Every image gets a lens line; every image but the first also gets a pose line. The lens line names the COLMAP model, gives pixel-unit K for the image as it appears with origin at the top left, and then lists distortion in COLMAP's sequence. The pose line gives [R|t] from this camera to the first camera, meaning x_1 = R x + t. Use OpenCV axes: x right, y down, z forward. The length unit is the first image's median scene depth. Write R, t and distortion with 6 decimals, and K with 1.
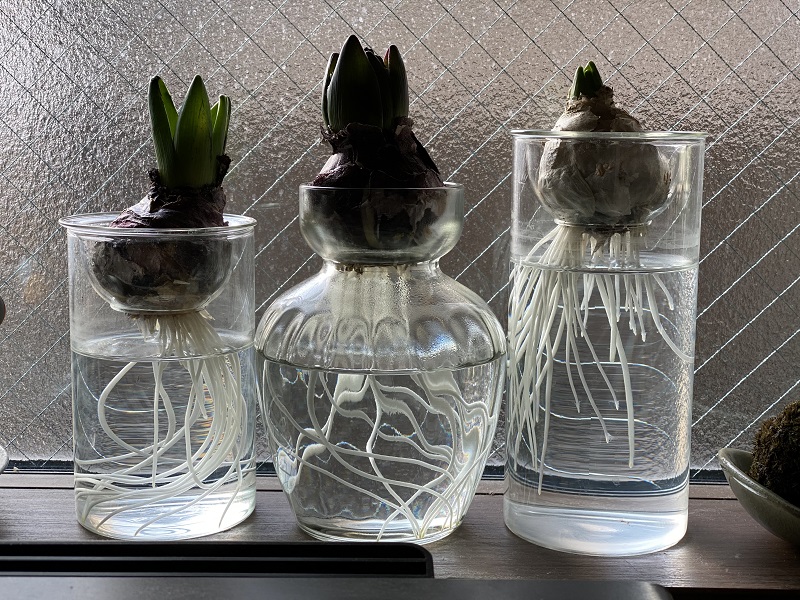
lens RADIAL K [[1218.2, 0, 402.1], [0, 1218.2, 298.0], [0, 0, 1]] dist [0.035927, 0.000000]
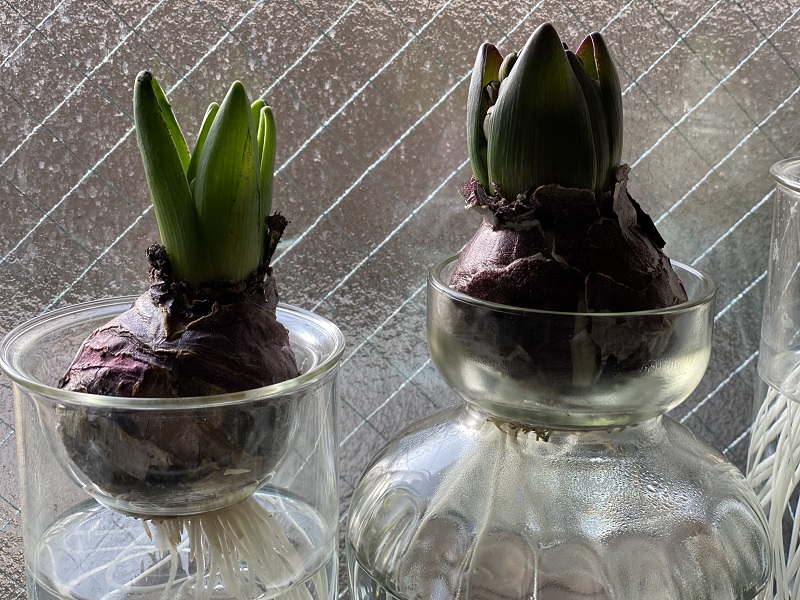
lens RADIAL K [[1218.2, 0, 397.3], [0, 1218.2, 302.6], [0, 0, 1]] dist [0.035927, 0.000000]
pose [[0.987562, -0.029245, 0.154483, -0.188504], [0.009629, 0.991954, 0.126233, -0.155630], [-0.156932, -0.123175, 0.979898, 0.444409]]
